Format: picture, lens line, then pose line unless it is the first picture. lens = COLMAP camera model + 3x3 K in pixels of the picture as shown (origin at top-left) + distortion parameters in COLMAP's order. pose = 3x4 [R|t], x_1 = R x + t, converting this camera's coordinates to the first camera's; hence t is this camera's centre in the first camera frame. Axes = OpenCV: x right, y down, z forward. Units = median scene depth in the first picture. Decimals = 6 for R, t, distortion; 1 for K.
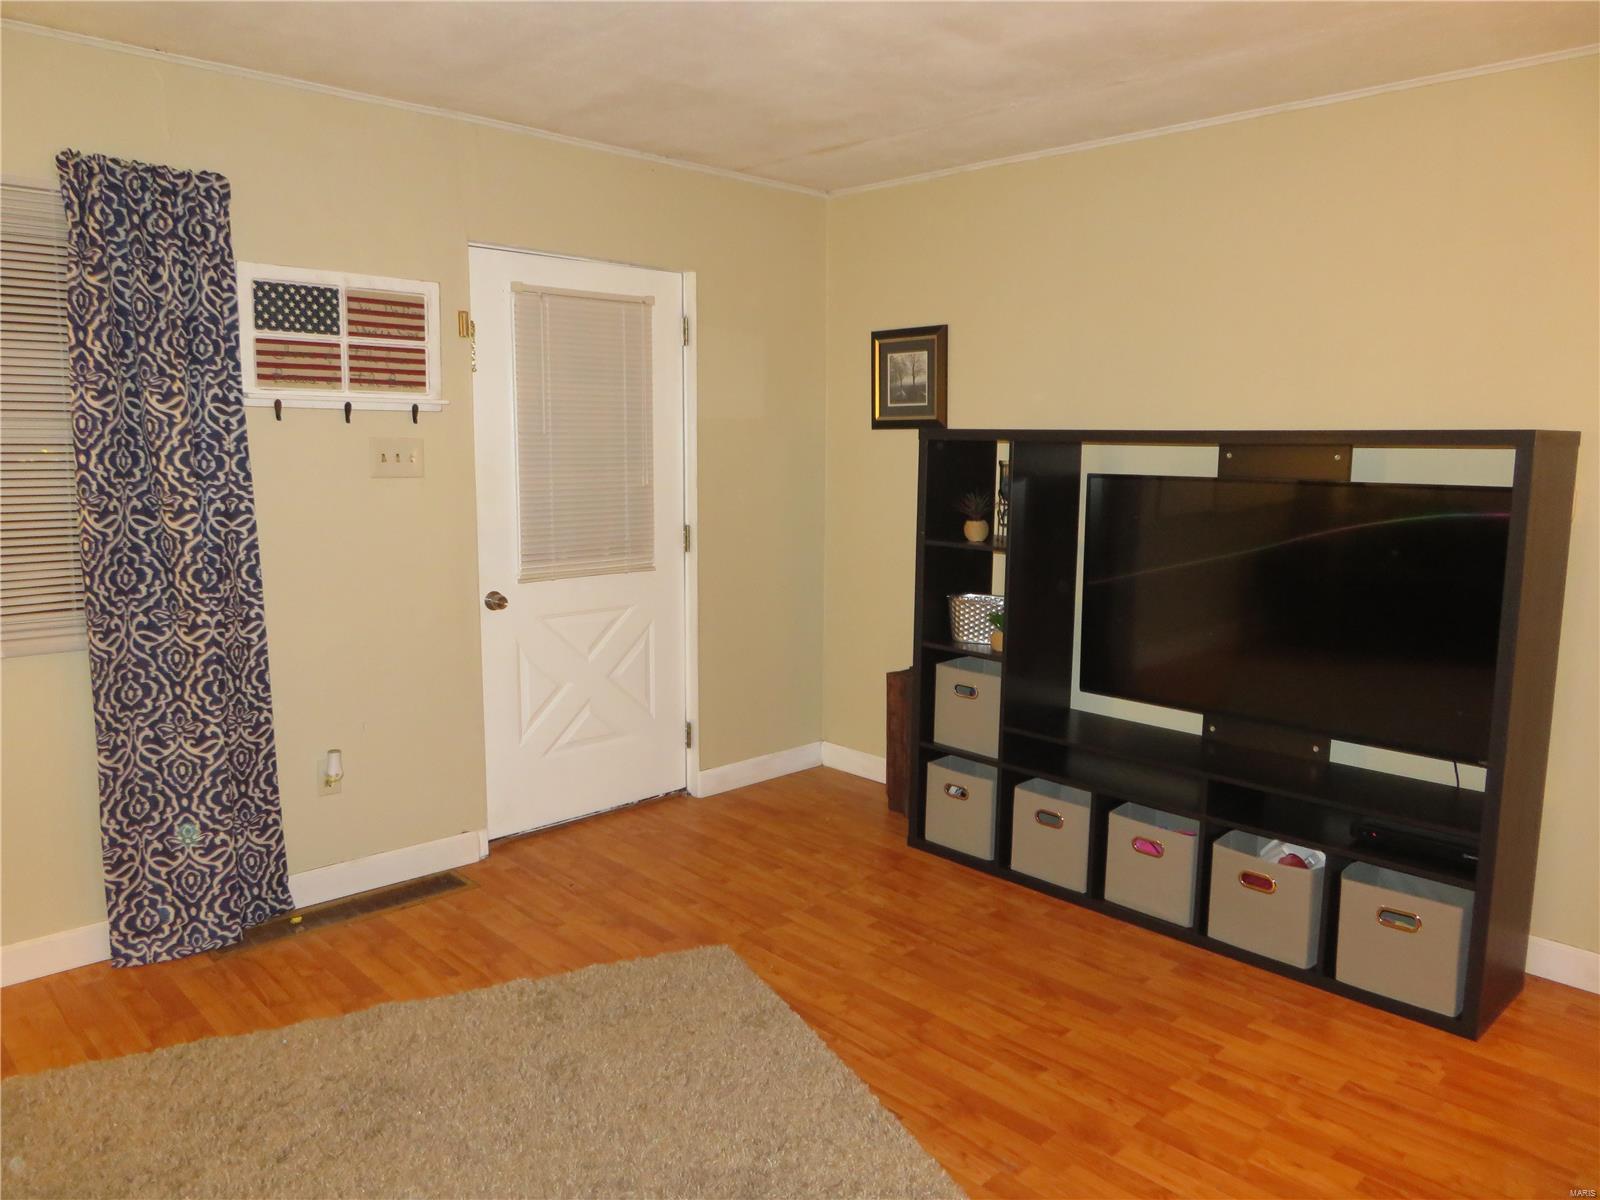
lens RADIAL K [[1146.4, 0, 799.9], [0, 1146.4, 600.8], [0, 0, 1]] dist [-0.005887, 0.000952]
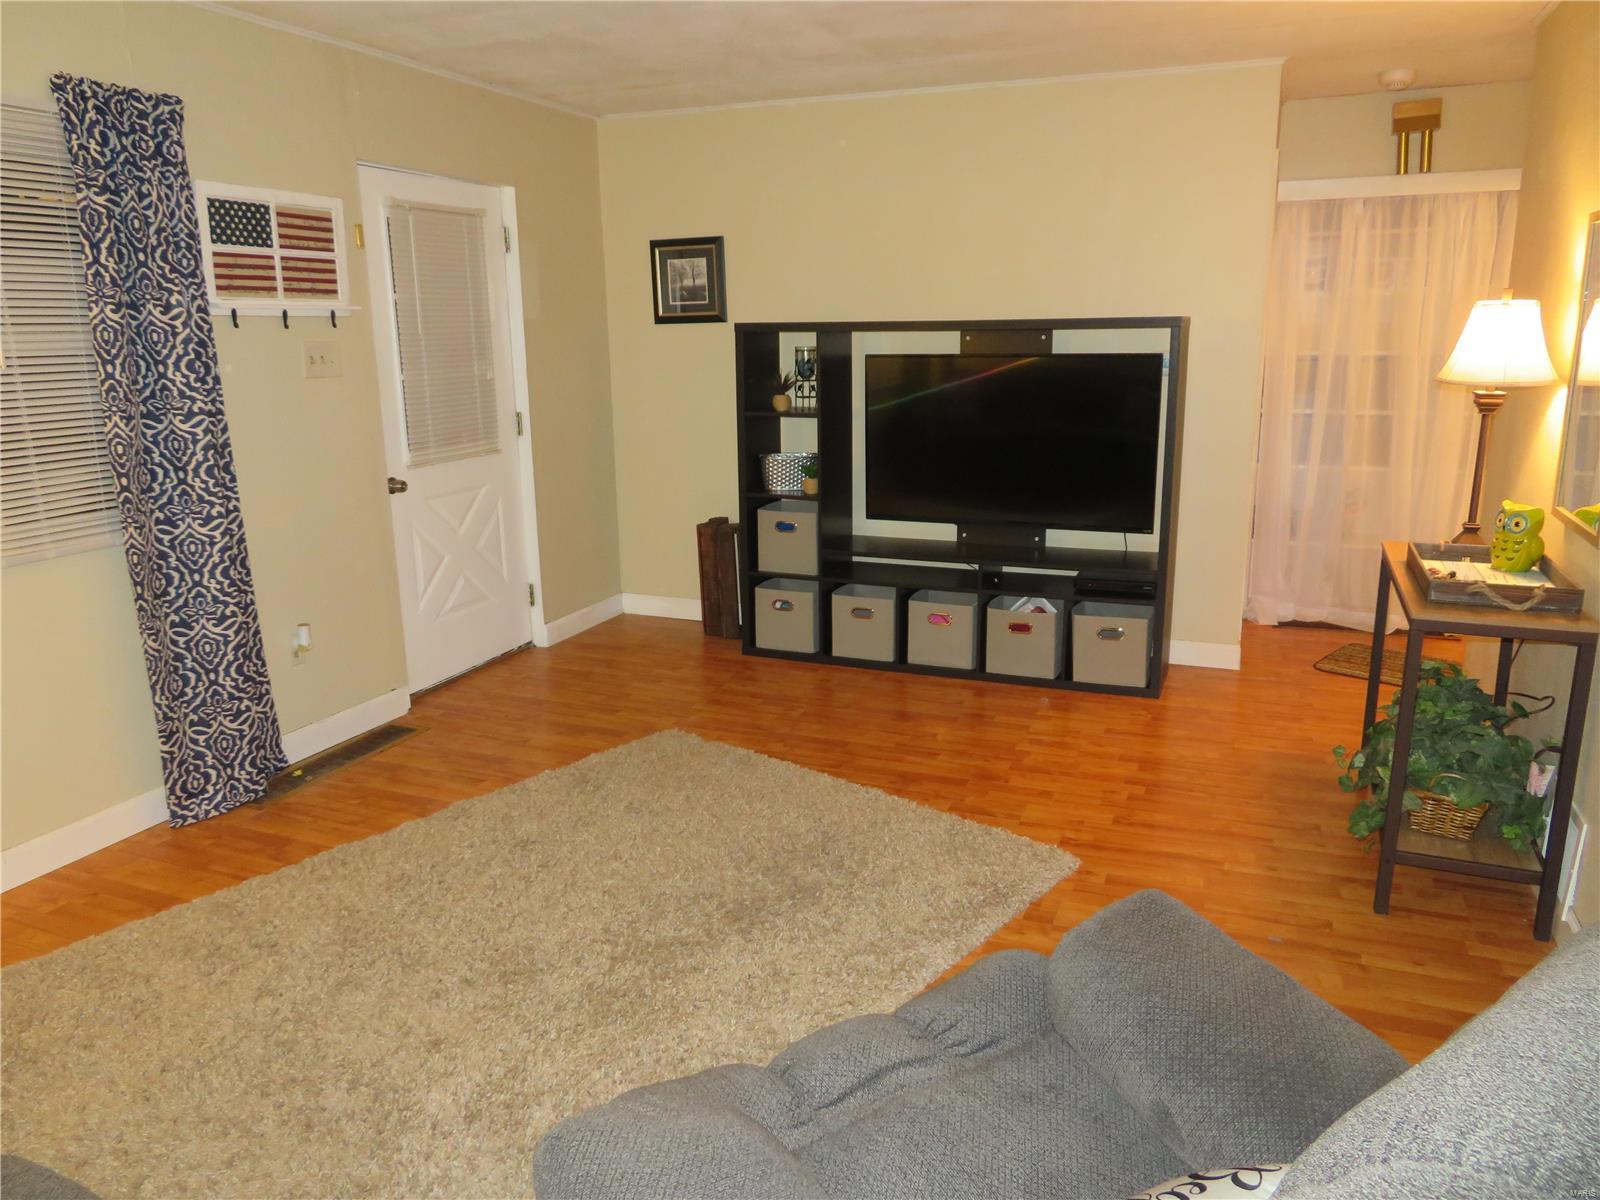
lens RADIAL K [[1146.4, 0, 801.0], [0, 1146.4, 598.1], [0, 0, 1]] dist [-0.005887, 0.000952]
pose [[0.913795, -0.114206, 0.389789, -0.411631], [0.078199, 0.991170, 0.107084, 0.023543], [-0.398577, -0.067372, 0.914657, -0.234022]]
